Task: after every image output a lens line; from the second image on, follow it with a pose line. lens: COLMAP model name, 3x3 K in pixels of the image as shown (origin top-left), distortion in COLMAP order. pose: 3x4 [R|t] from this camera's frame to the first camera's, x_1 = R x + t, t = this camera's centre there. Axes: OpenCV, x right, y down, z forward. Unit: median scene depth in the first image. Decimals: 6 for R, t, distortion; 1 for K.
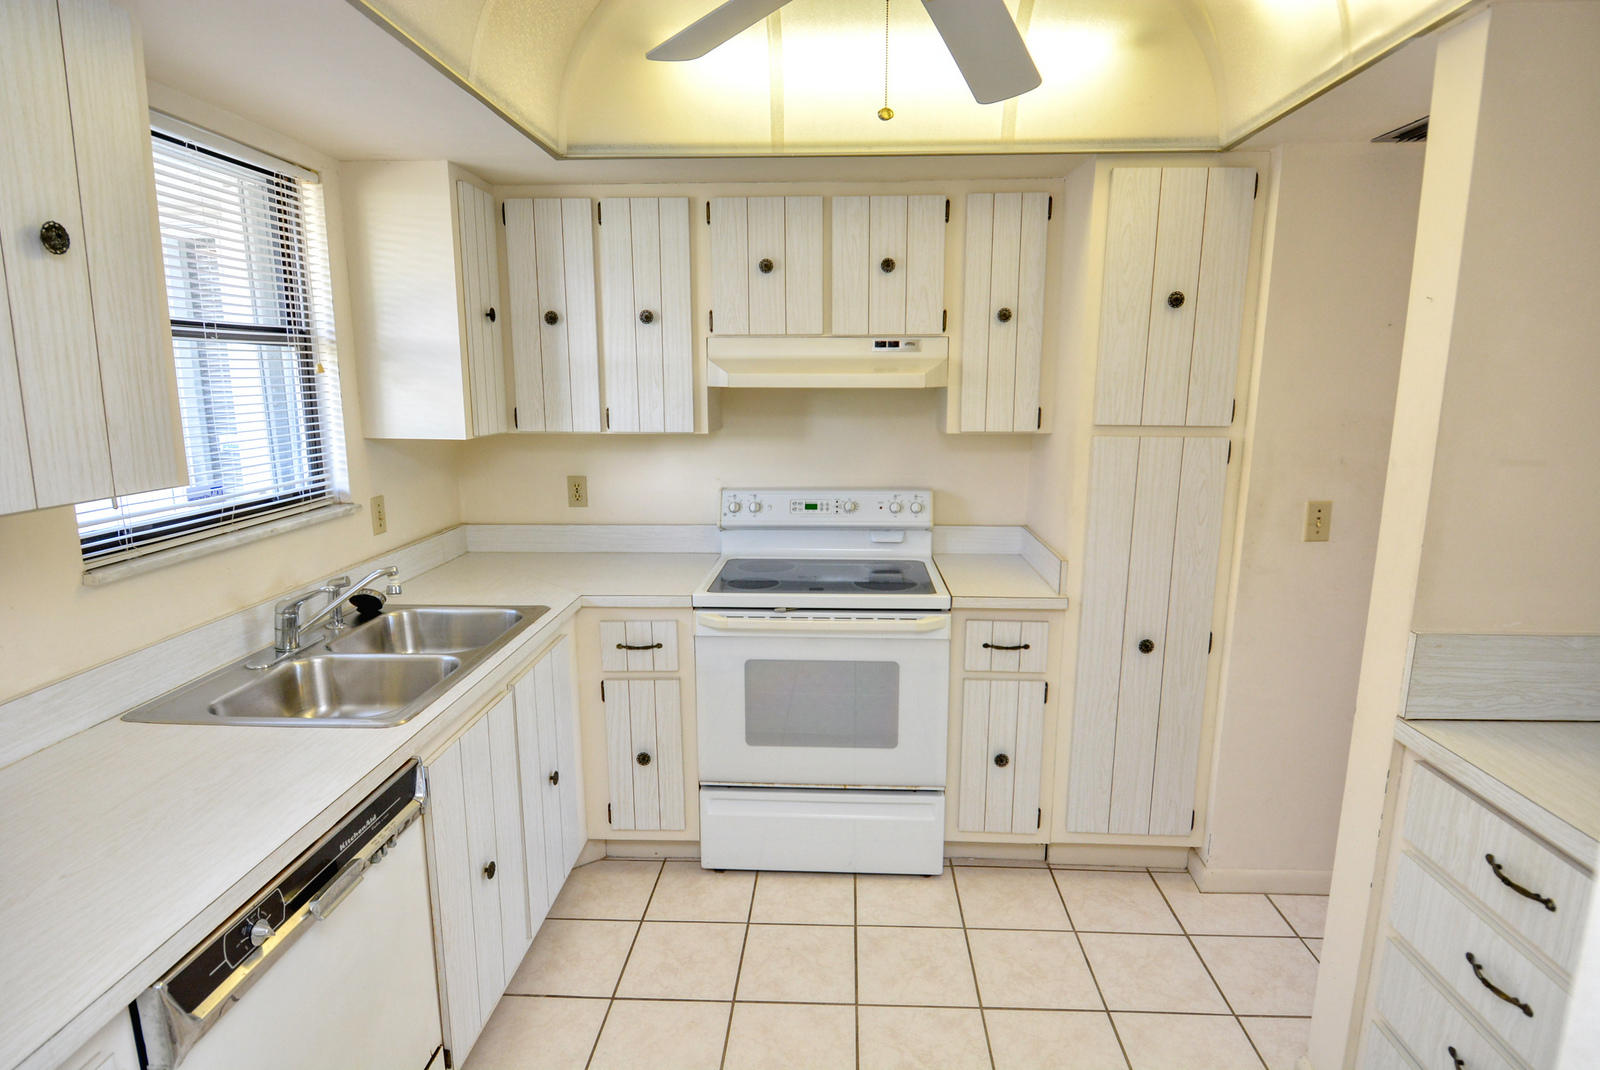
lens RADIAL K [[848.8, 0, 808.2], [0, 848.8, 531.3], [0, 0, 1]] dist [0.027091, -0.030595]
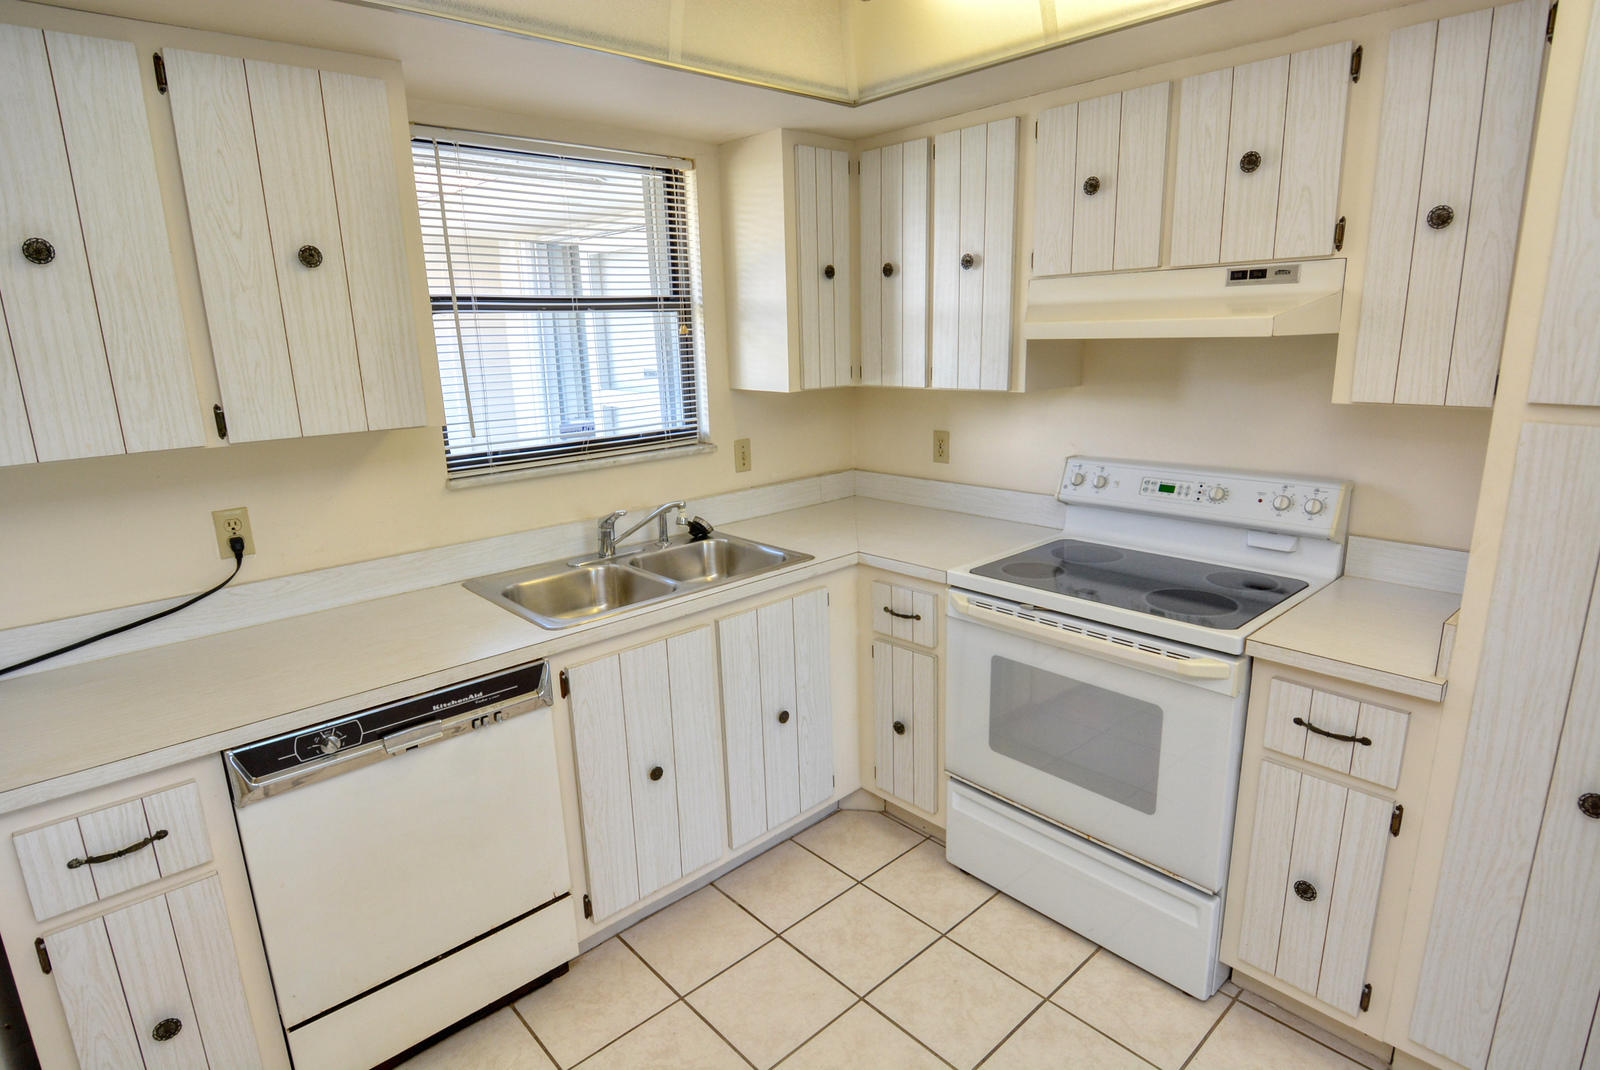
lens RADIAL K [[848.8, 0, 808.2], [0, 848.8, 531.3], [0, 0, 1]] dist [0.027091, -0.030595]
pose [[0.707960, 0.145300, -0.691144, 0.372954], [-0.096965, 0.989338, 0.108665, -0.050727], [0.699564, -0.009914, 0.714501, 0.234754]]
